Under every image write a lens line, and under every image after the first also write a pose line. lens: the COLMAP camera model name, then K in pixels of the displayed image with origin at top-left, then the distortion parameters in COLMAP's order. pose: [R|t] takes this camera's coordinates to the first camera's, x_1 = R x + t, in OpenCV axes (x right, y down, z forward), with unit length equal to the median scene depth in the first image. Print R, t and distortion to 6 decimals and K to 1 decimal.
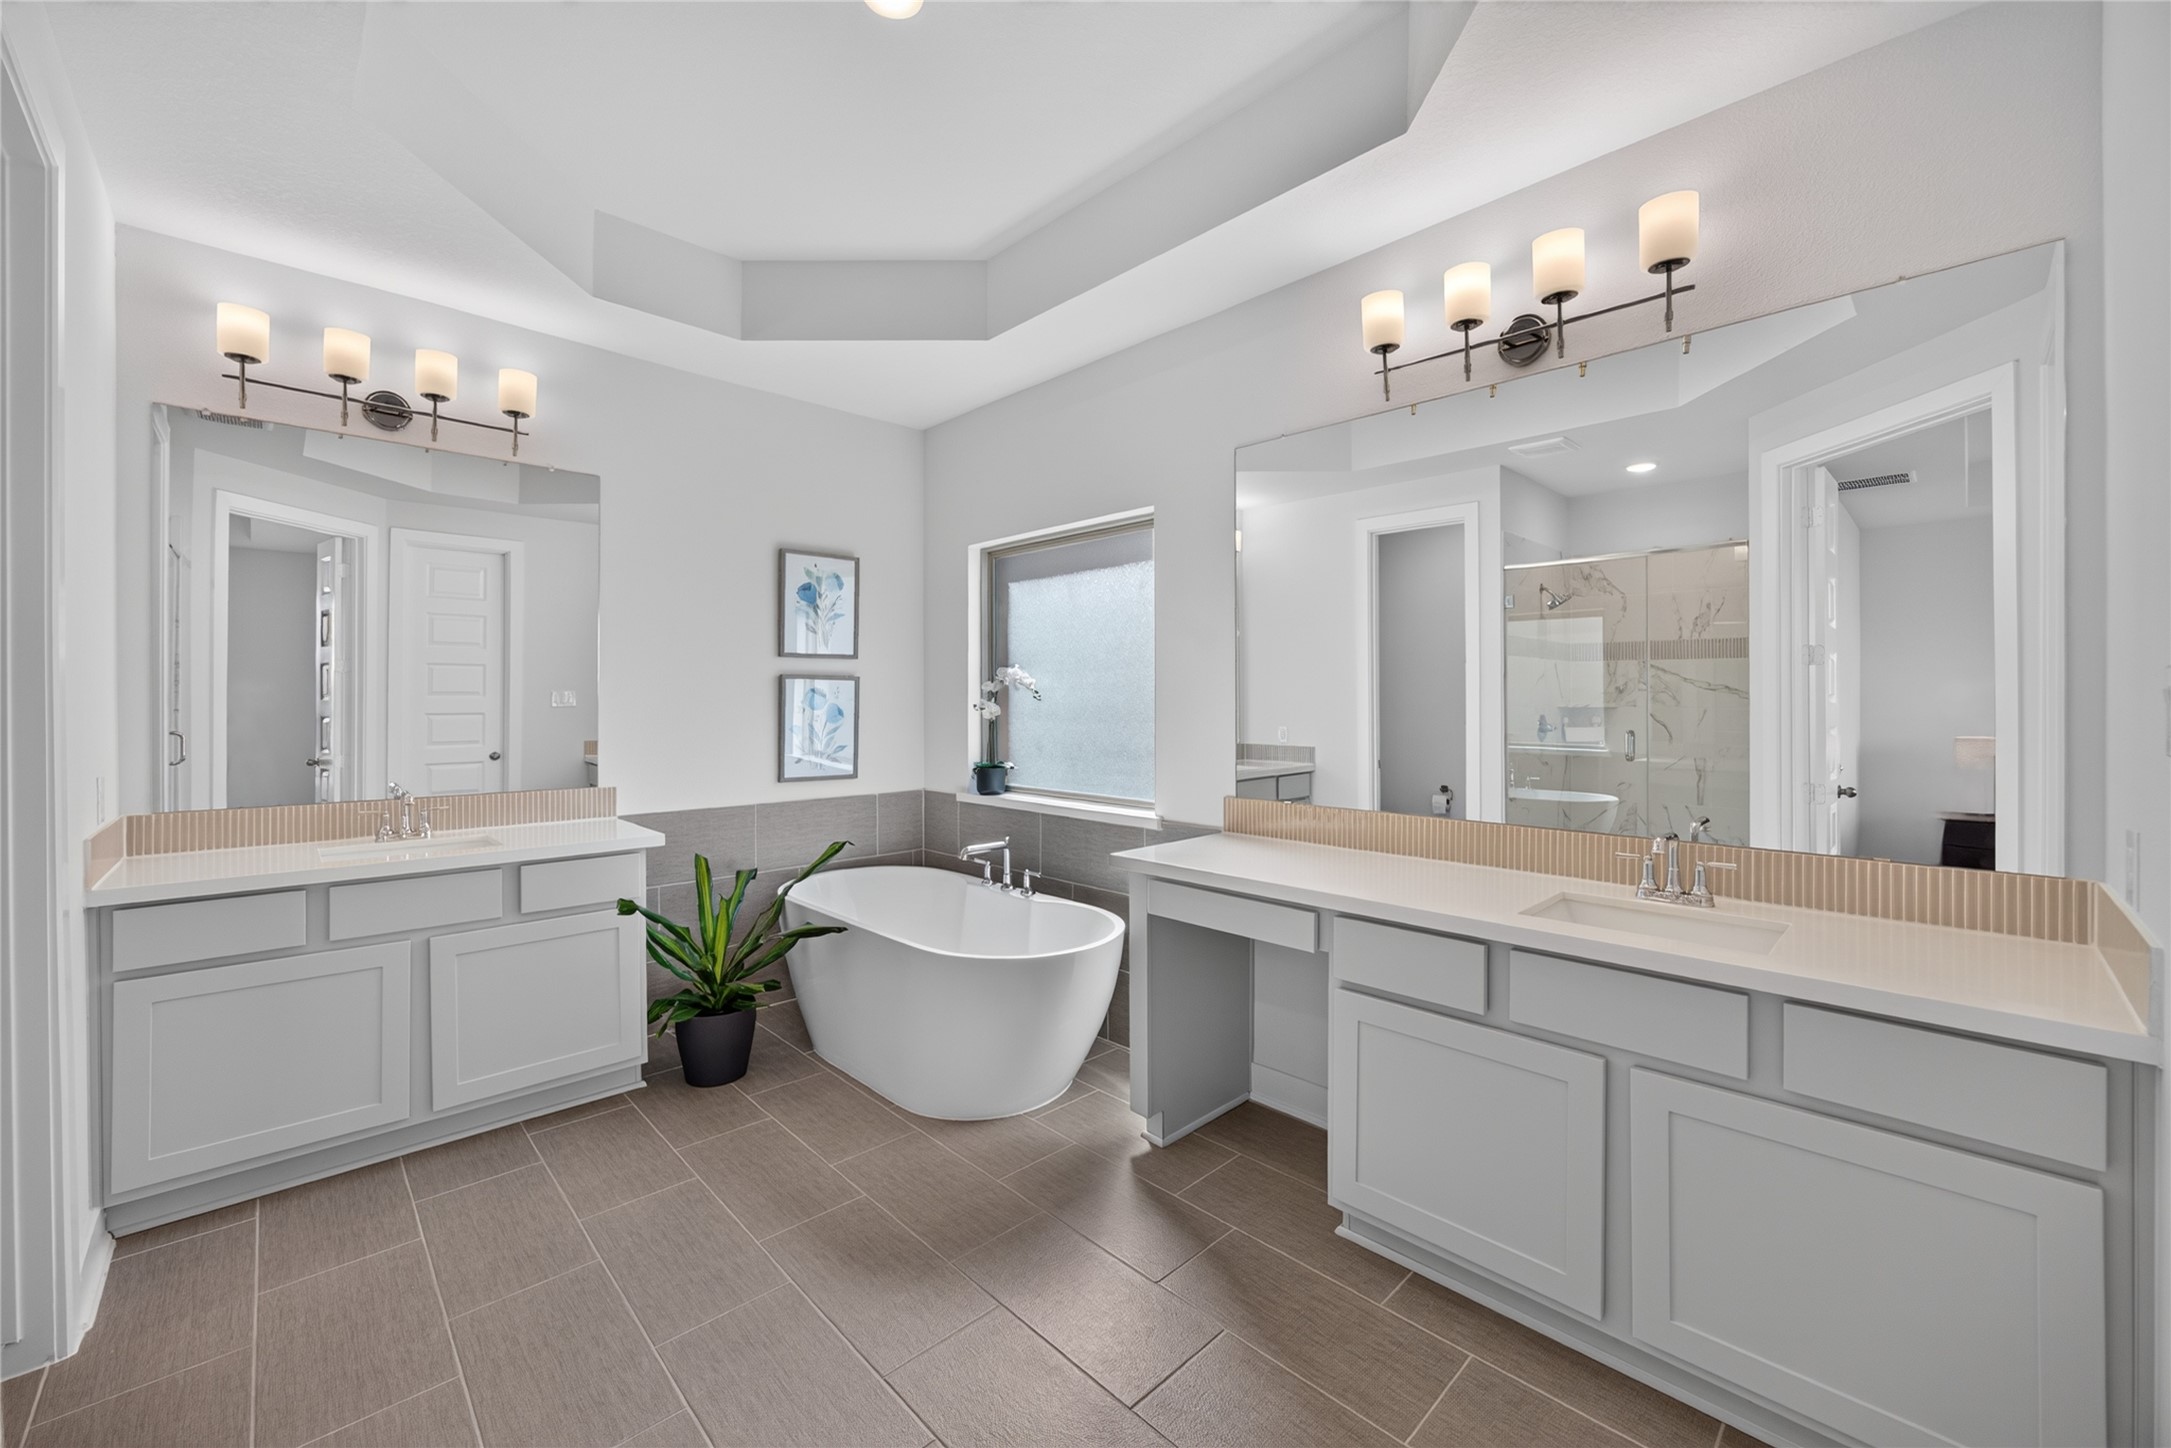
lens RADIAL K [[842.0, 0, 1094.0], [0, 842.0, 707.5], [0, 0, 1]] dist [-0.012164, 0.000460]
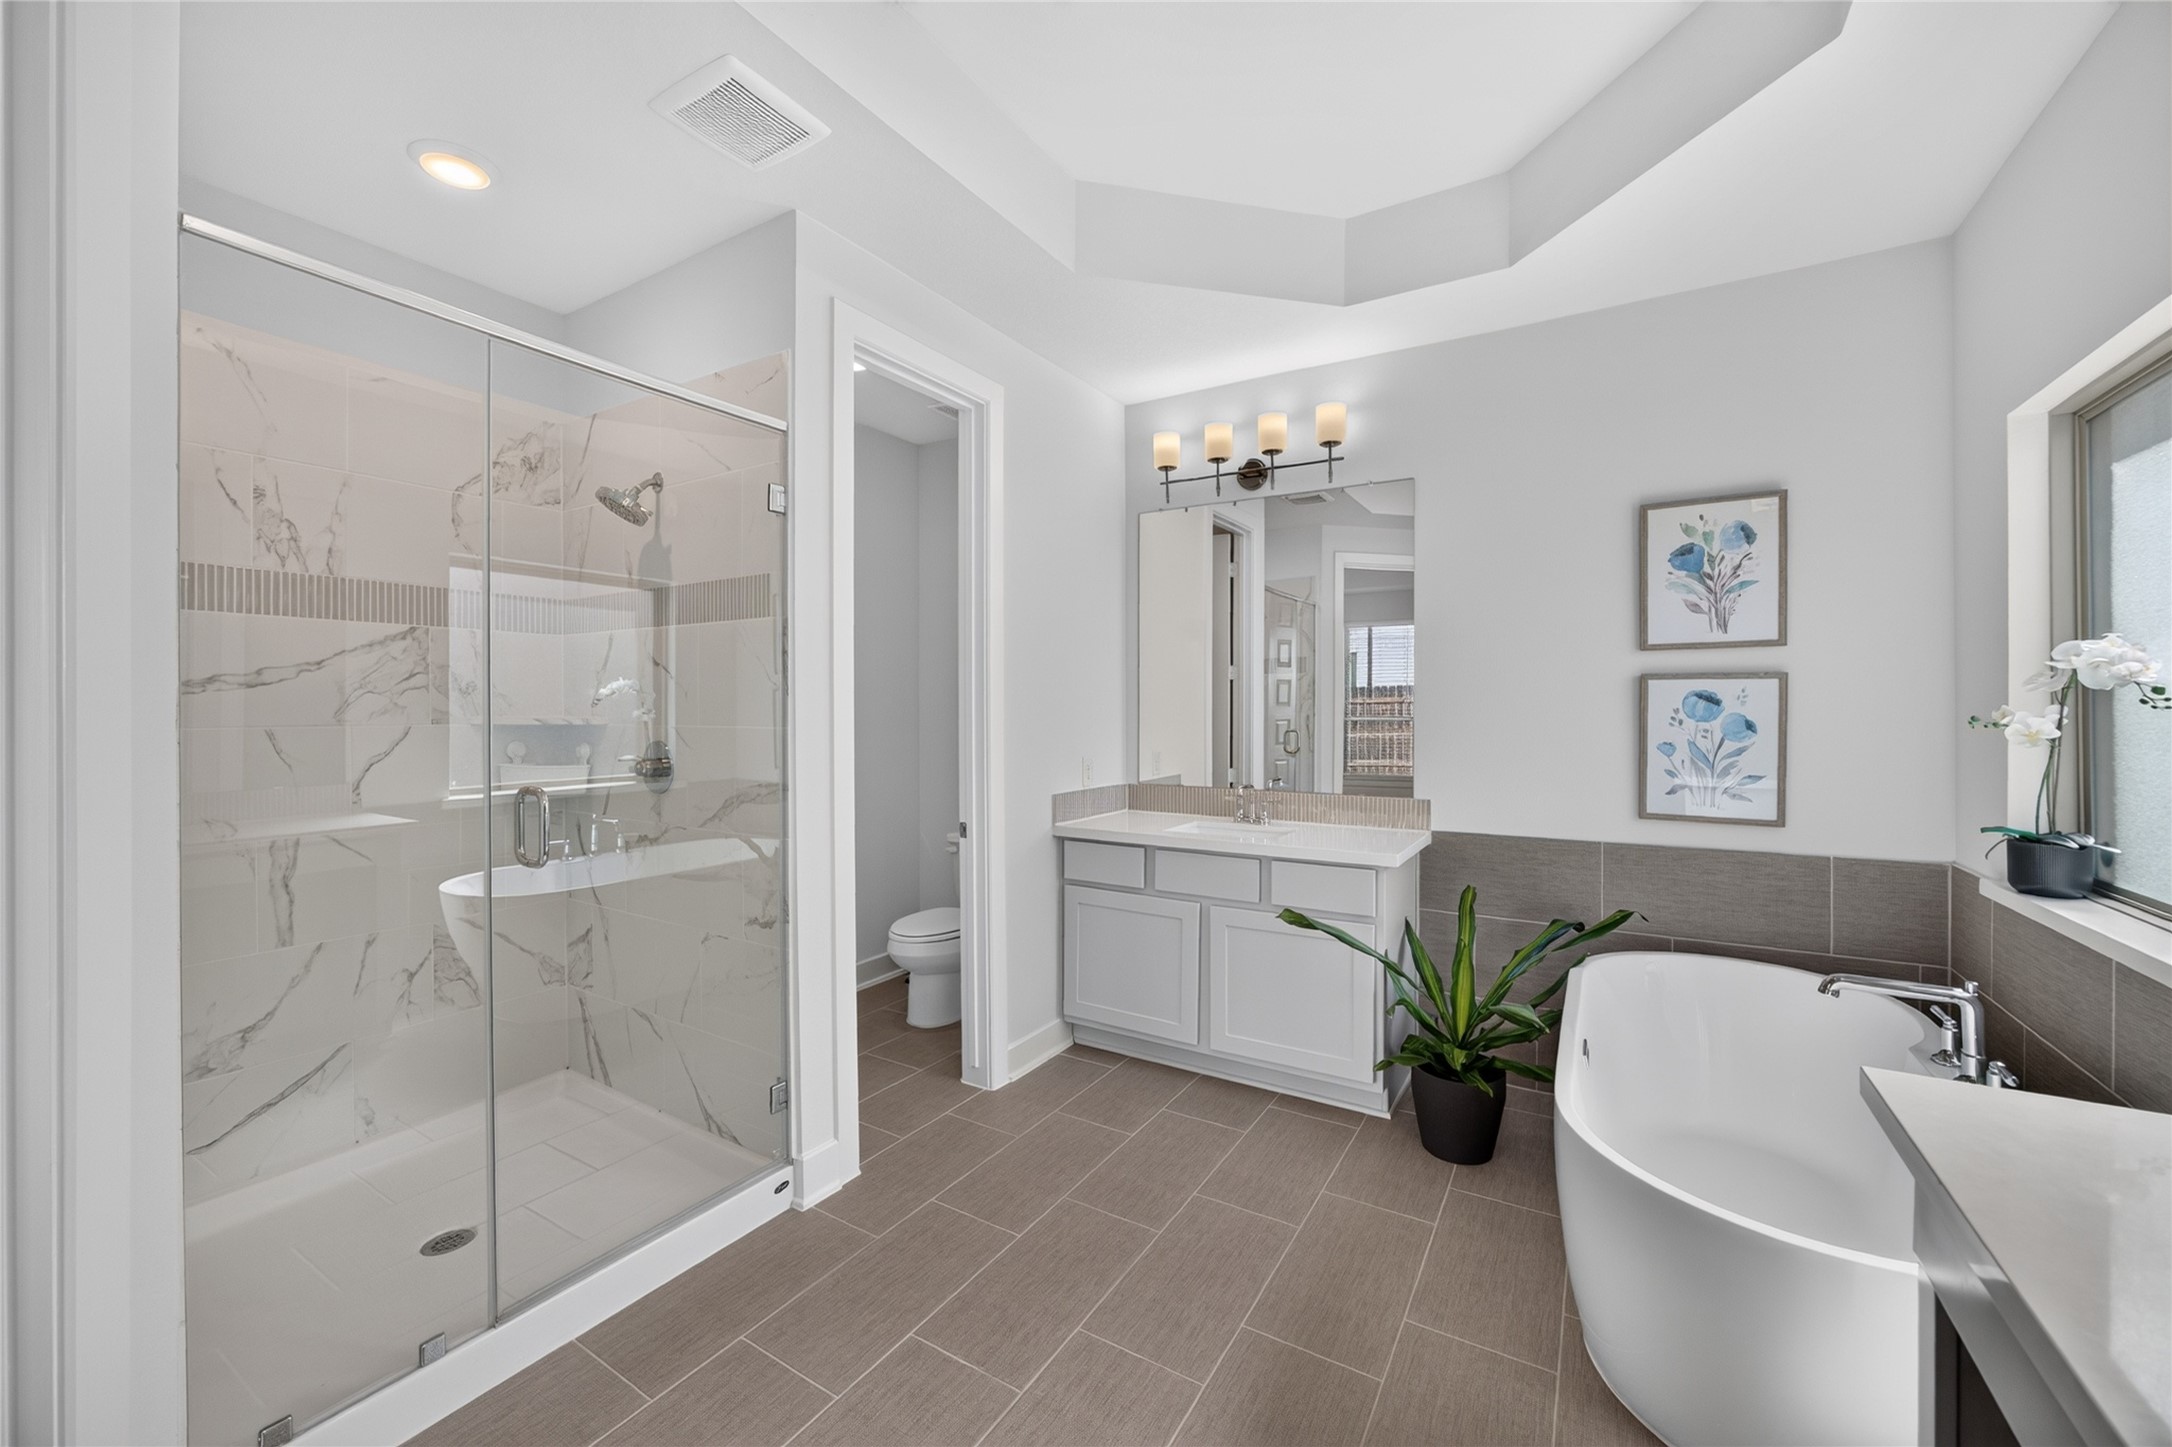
lens RADIAL K [[842.4, 0, 1095.9], [0, 842.4, 712.9], [0, 0, 1]] dist [-0.012164, 0.000460]
pose [[0.257959, 0.005153, -0.966142, 0.221093], [-0.005189, 0.999979, 0.003948, -0.004992], [0.966142, 0.003995, 0.257980, 0.336818]]
